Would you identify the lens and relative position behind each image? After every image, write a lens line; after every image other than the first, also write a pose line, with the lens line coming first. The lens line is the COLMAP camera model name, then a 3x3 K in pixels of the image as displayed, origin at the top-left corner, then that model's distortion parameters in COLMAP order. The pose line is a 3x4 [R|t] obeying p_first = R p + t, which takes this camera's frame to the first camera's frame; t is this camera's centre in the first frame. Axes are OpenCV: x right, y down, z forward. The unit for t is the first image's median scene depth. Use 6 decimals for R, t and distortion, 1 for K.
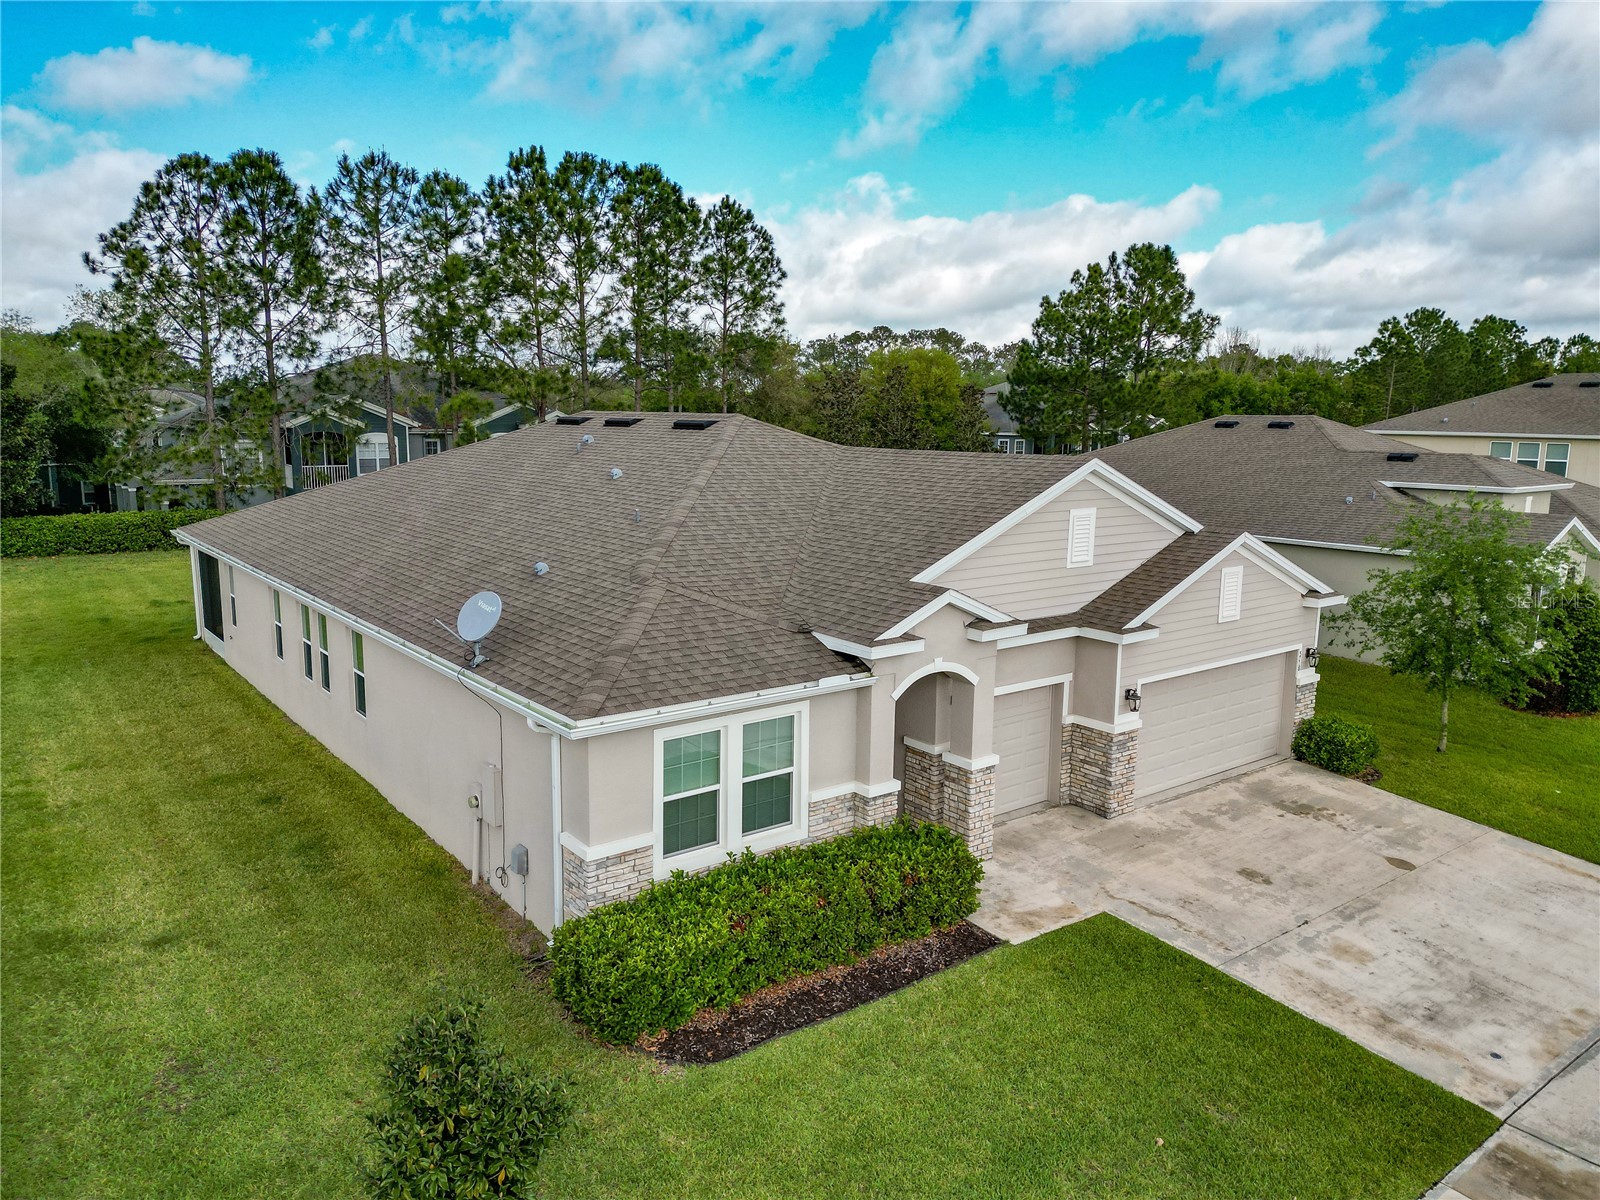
lens RADIAL K [[1118.9, 0, 799.7], [0, 1118.9, 593.2], [0, 0, 1]] dist [0.068327, -0.063666]
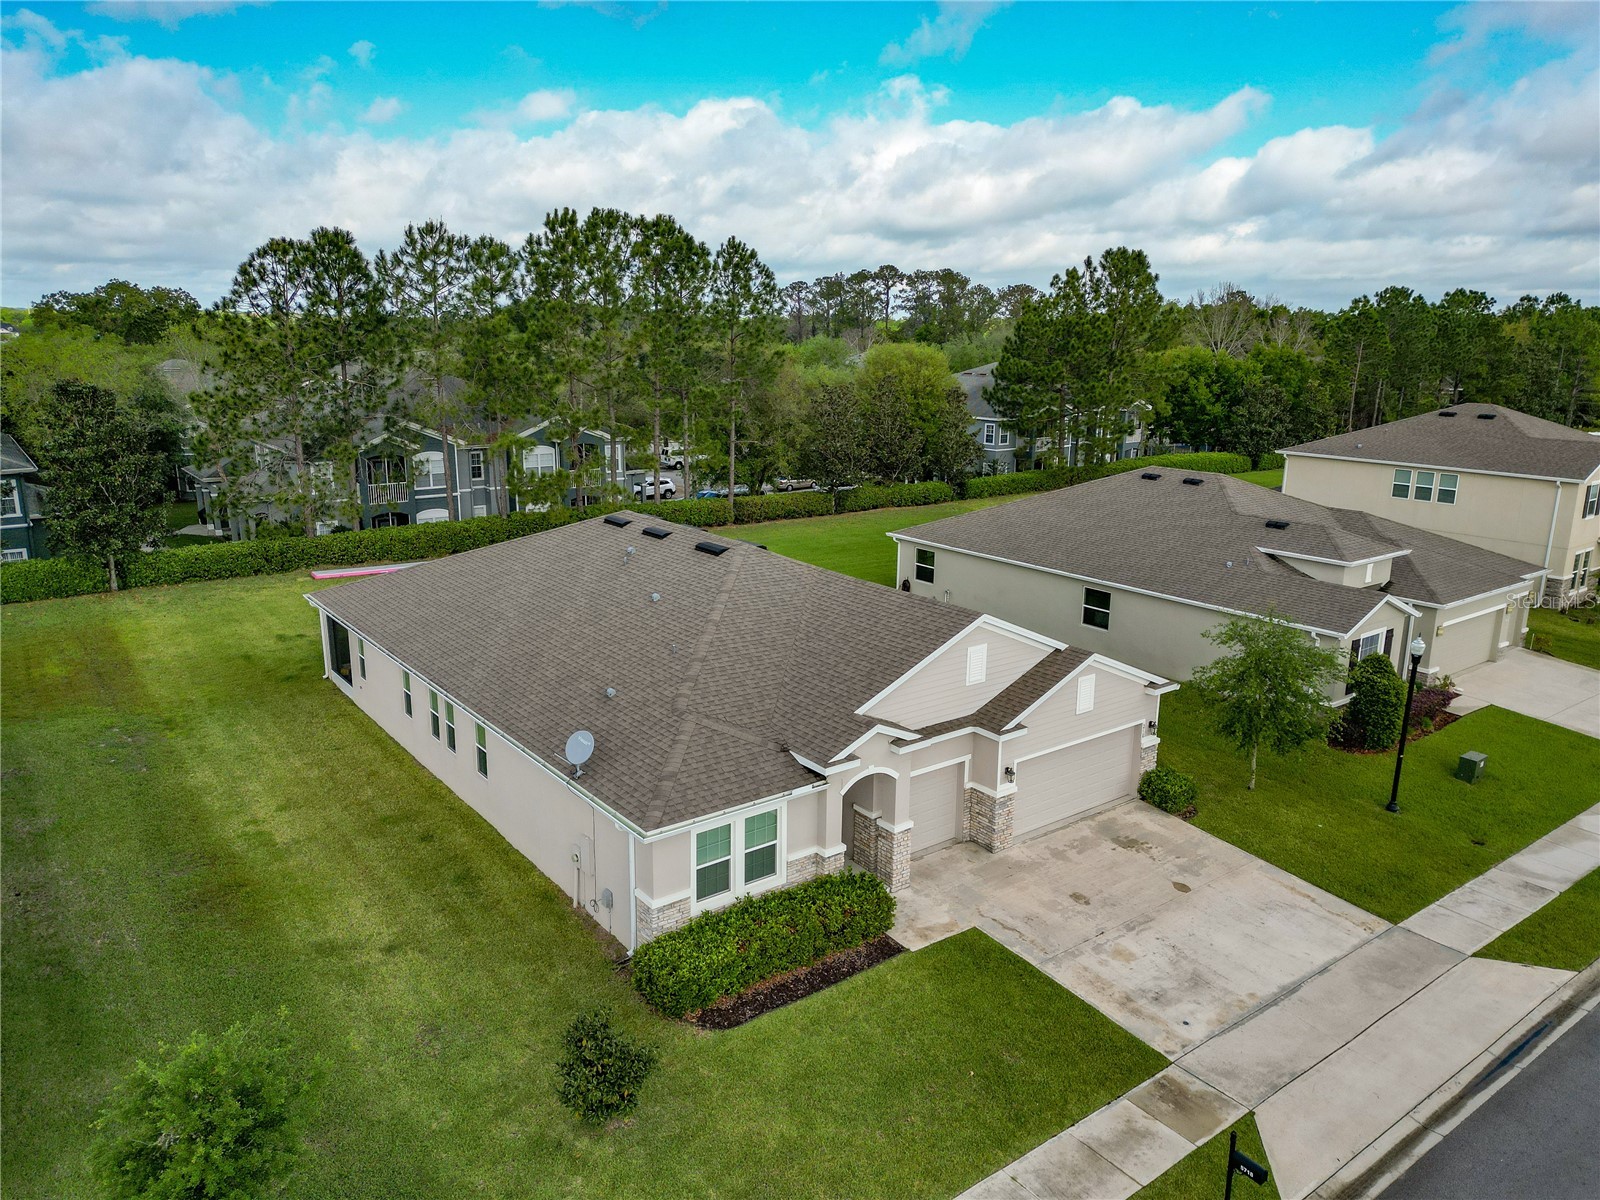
lens RADIAL K [[1118.9, 0, 799.5], [0, 1118.9, 589.2], [0, 0, 1]] dist [0.068327, -0.063666]
pose [[0.999961, -0.000353, -0.008807, 0.032550], [0.000962, 0.997603, 0.069186, -0.249994], [0.008762, -0.069192, 0.997565, -0.454481]]
